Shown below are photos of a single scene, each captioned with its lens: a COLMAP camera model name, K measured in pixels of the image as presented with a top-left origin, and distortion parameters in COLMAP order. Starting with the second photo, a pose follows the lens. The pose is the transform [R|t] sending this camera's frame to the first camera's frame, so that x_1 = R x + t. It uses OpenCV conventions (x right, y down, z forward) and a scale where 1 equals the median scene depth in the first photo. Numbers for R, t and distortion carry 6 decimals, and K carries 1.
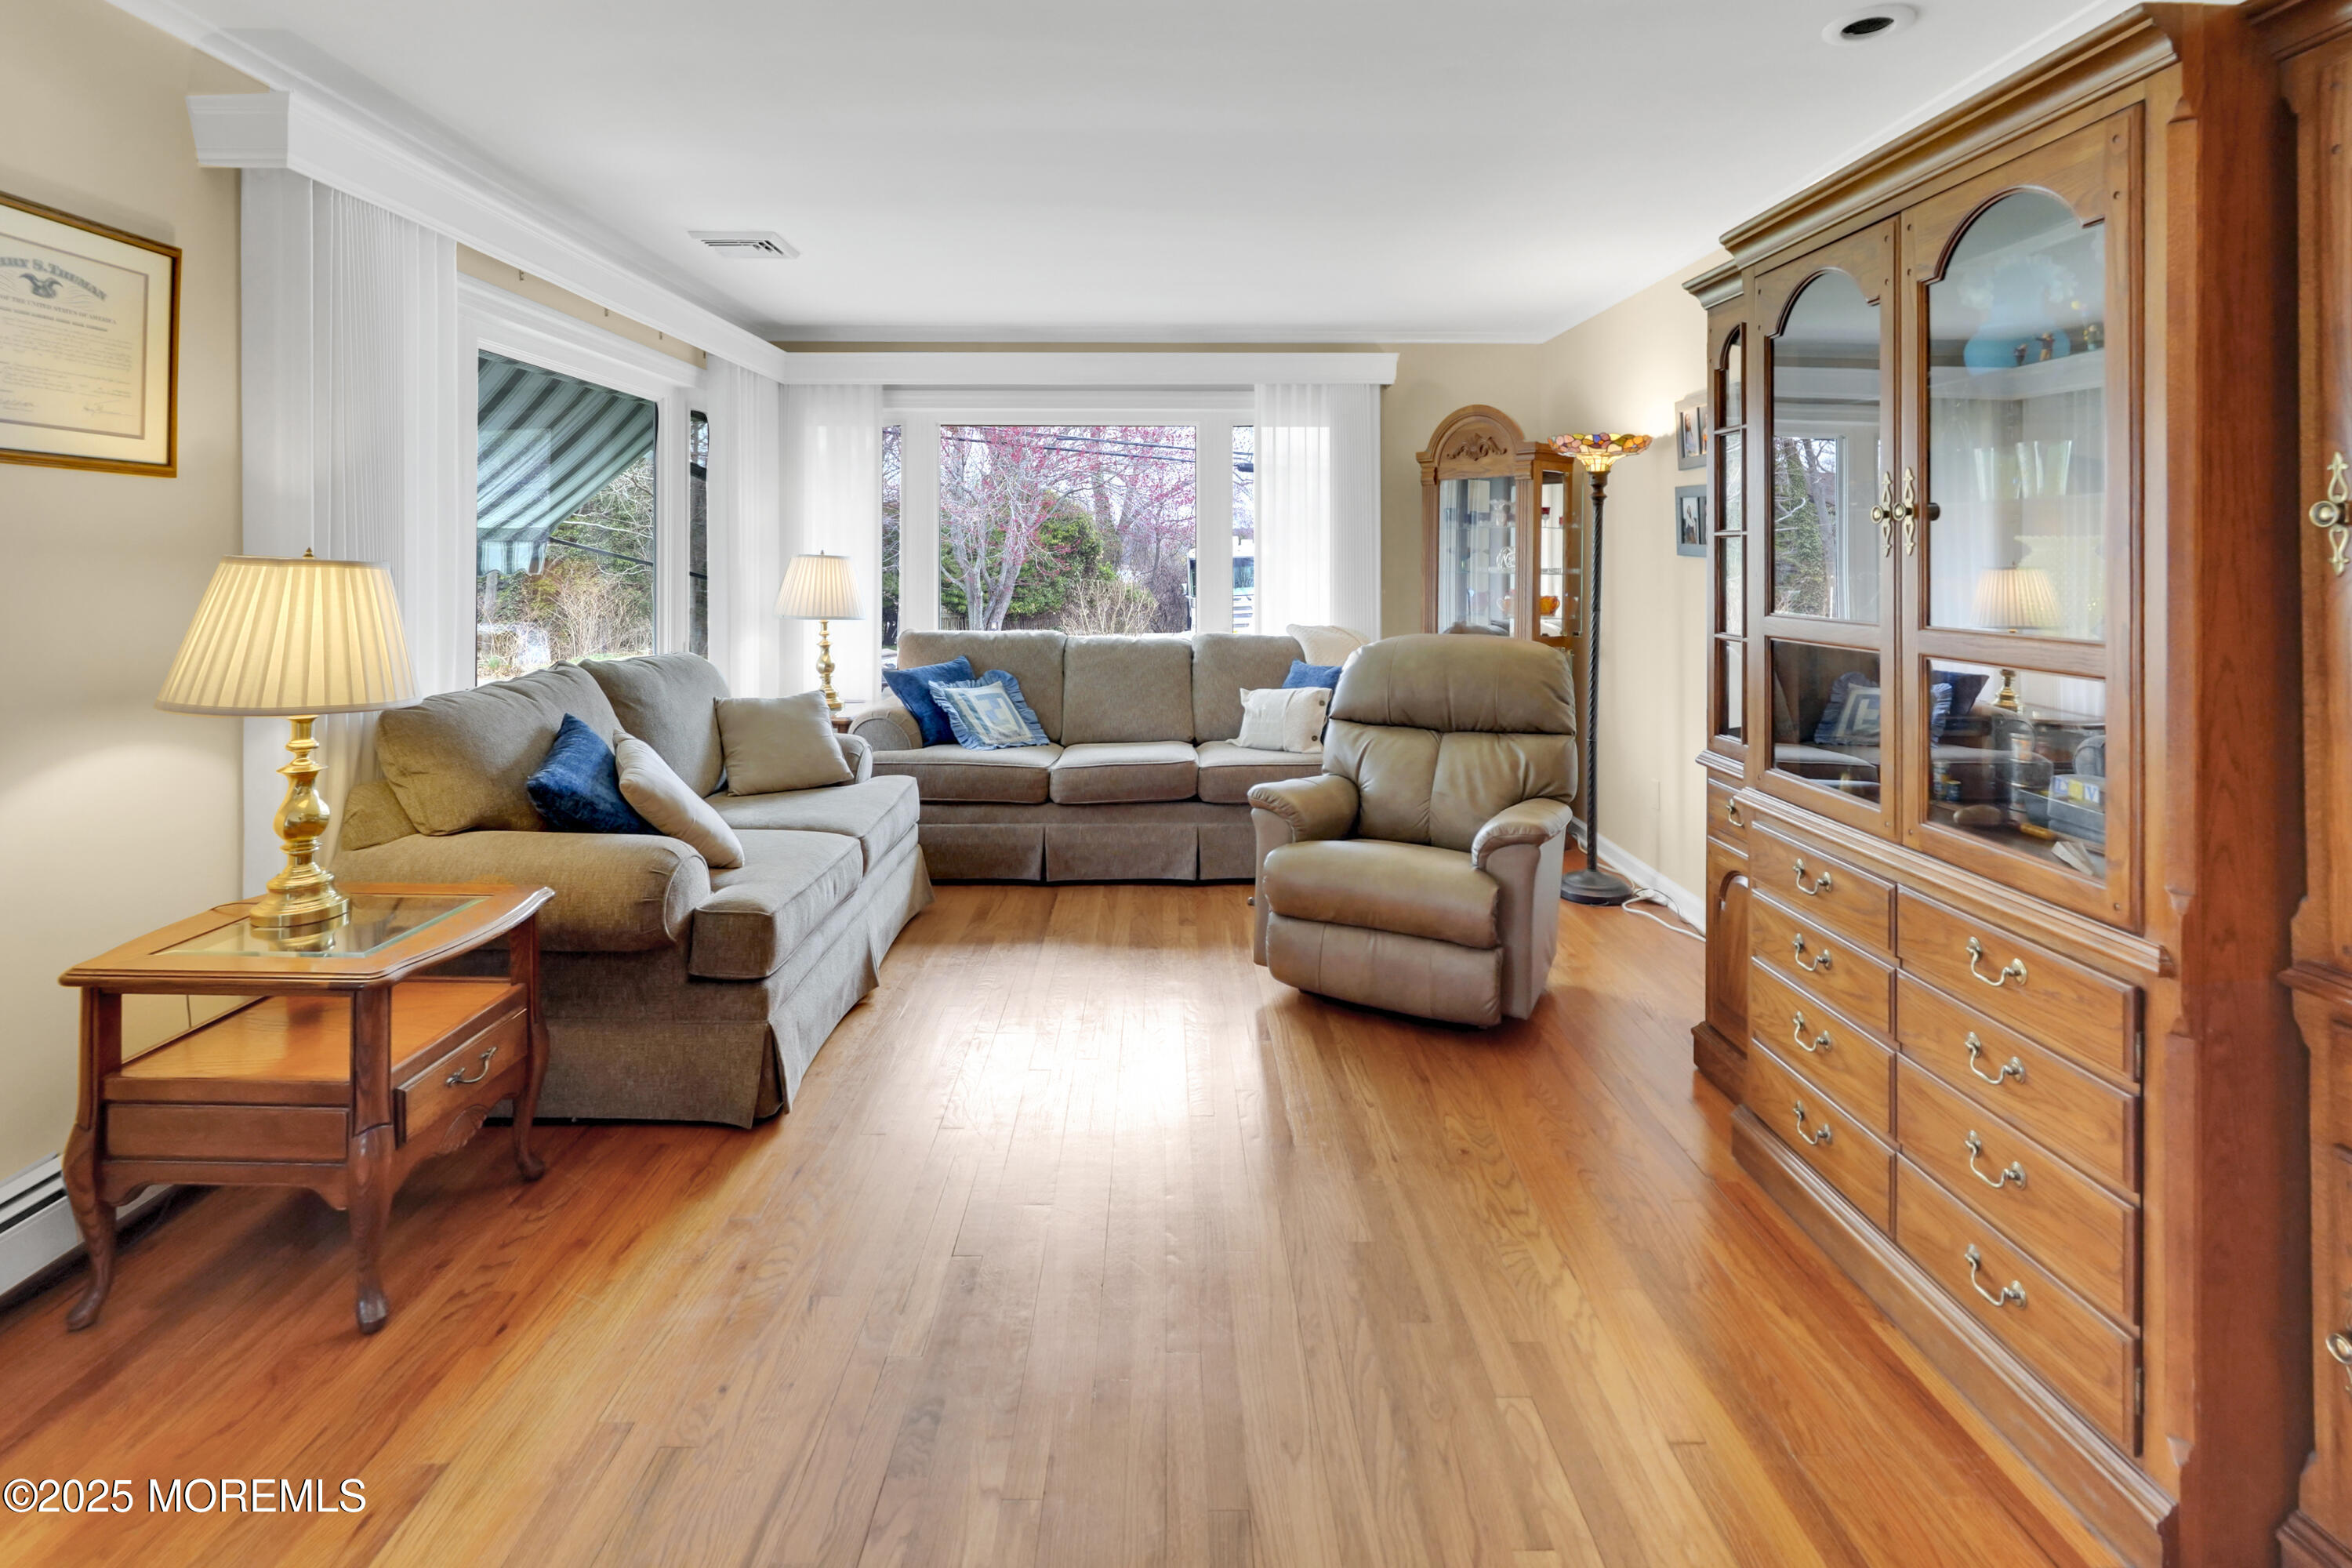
lens RADIAL K [[1122.2, 0, 1168.4], [0, 1122.2, 549.8], [0, 0, 1]] dist [-0.002944, 0.001727]
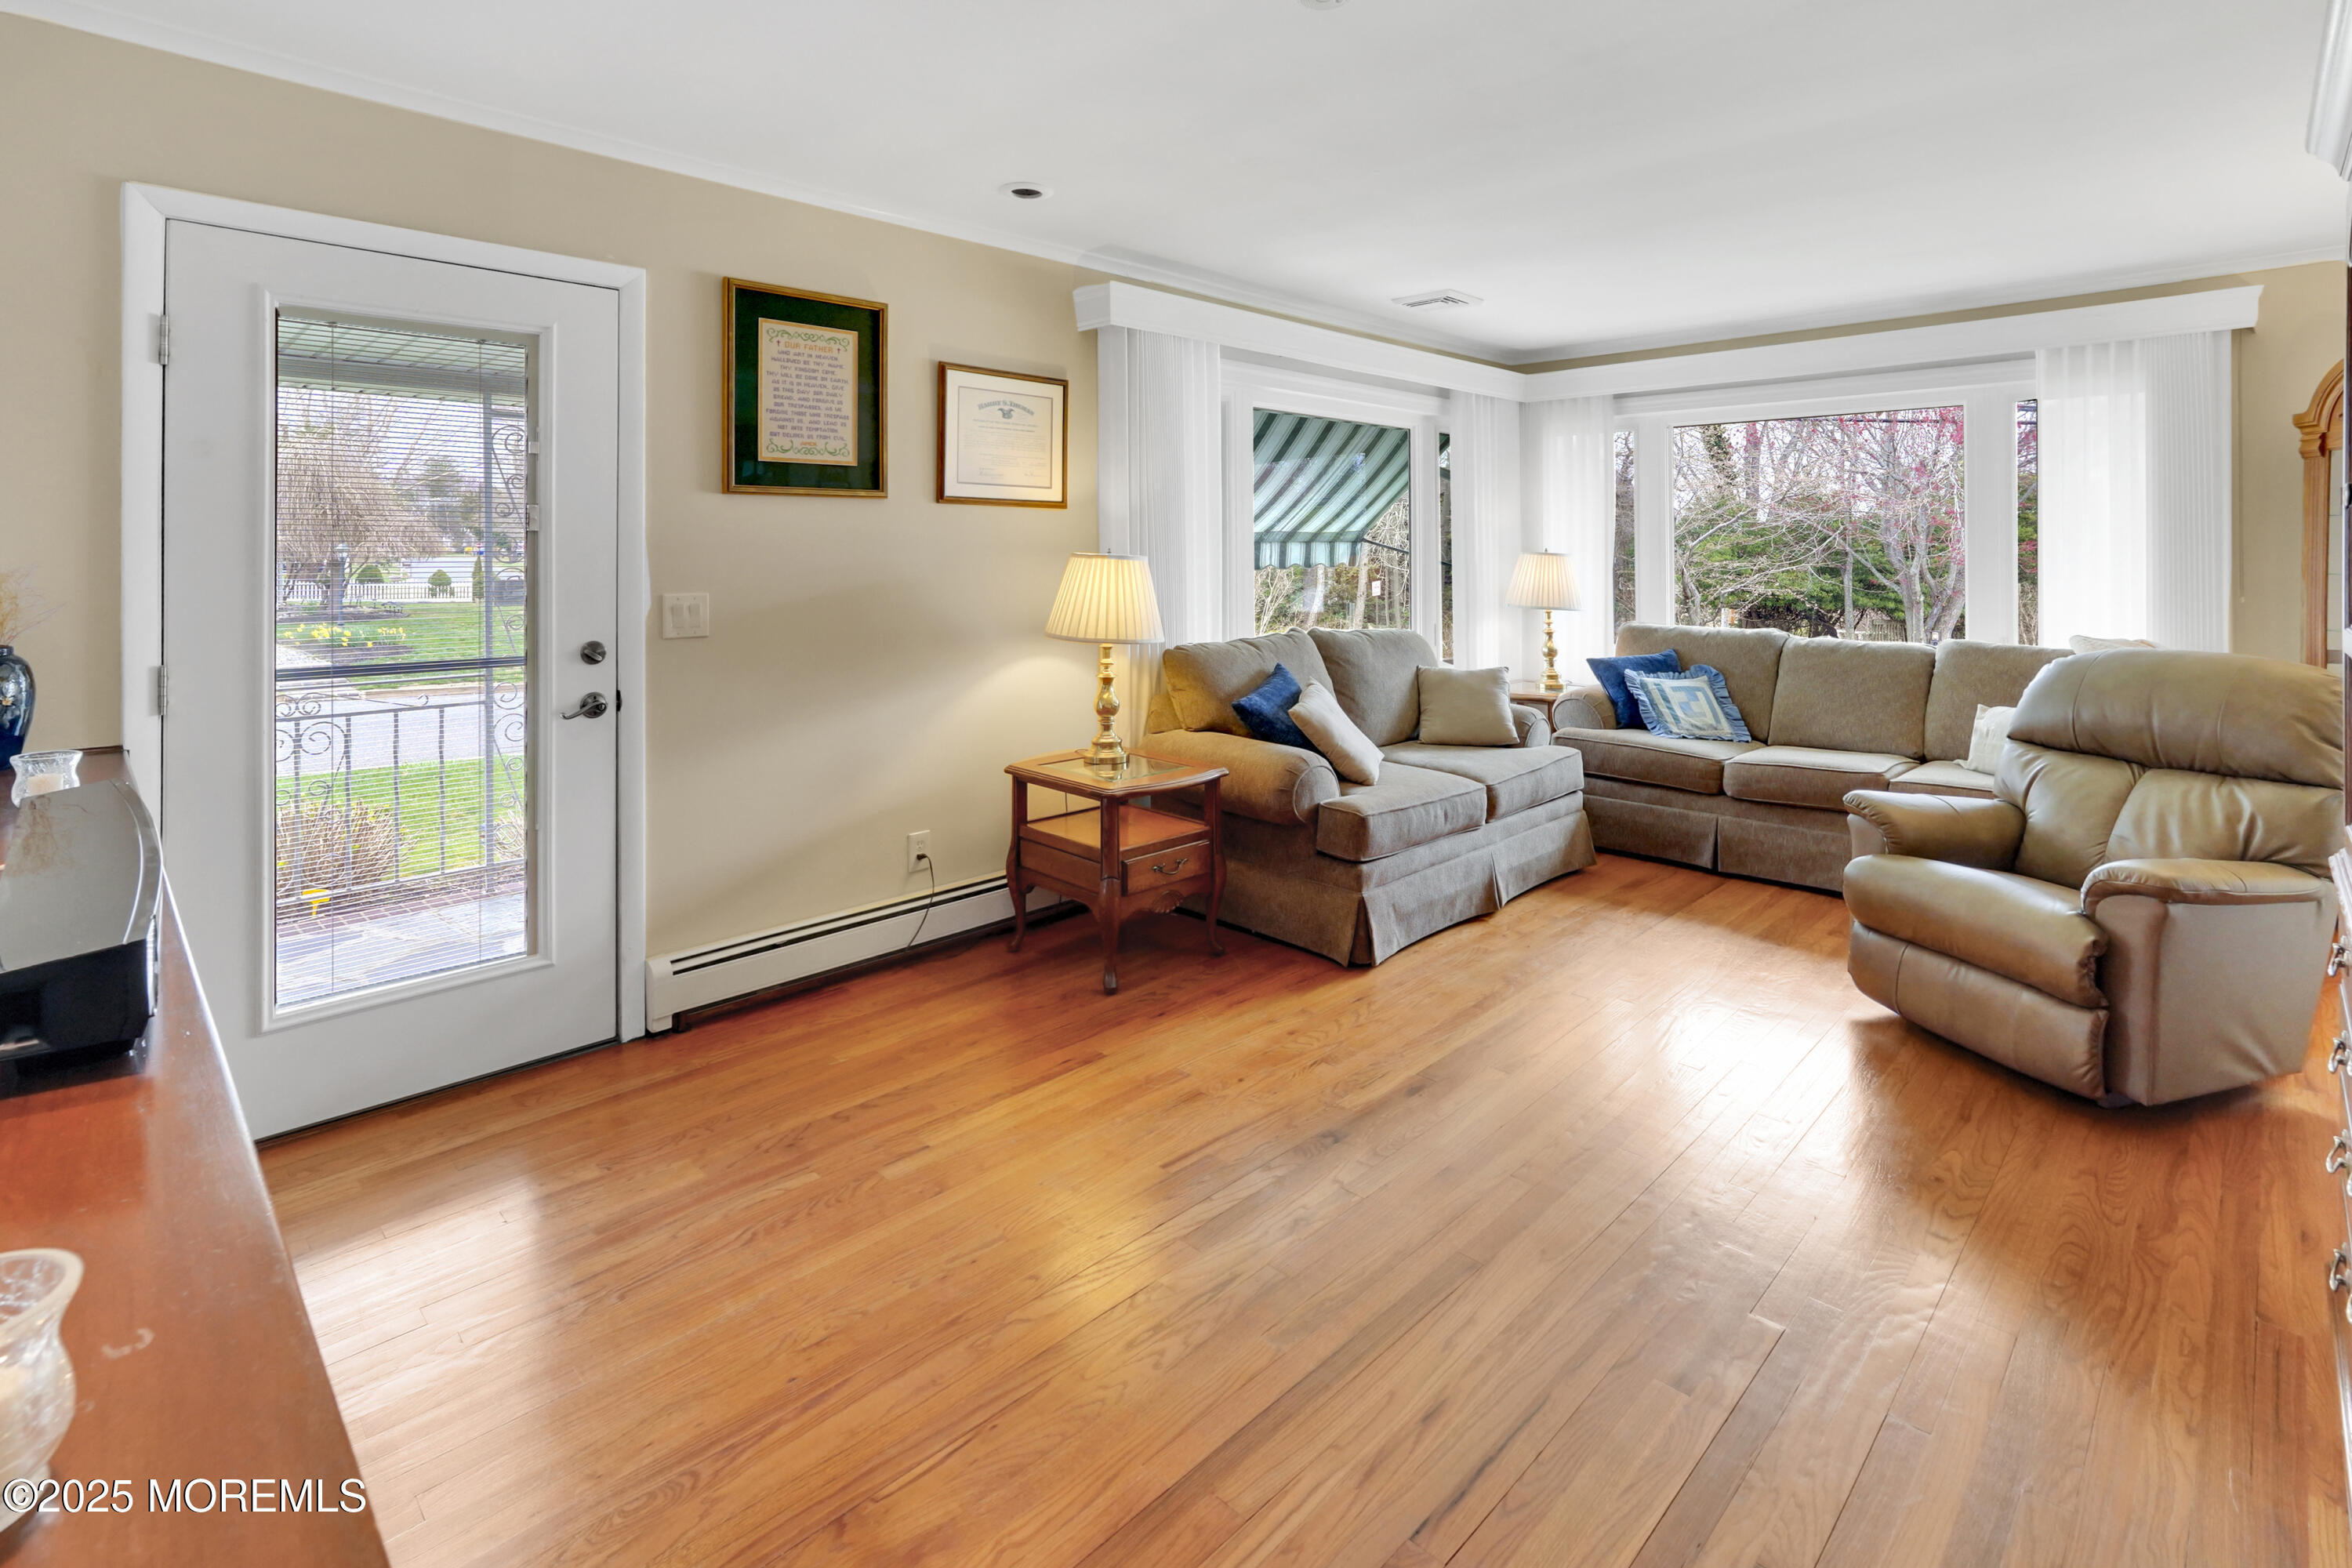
lens RADIAL K [[1122.2, 0, 1168.4], [0, 1122.2, 549.8], [0, 0, 1]] dist [-0.002944, 0.001727]
pose [[0.697314, -0.002408, -0.716762, 0.339046], [0.003495, 0.999994, 0.000042, 0.000834], [0.716758, -0.002534, 0.697318, -0.088061]]
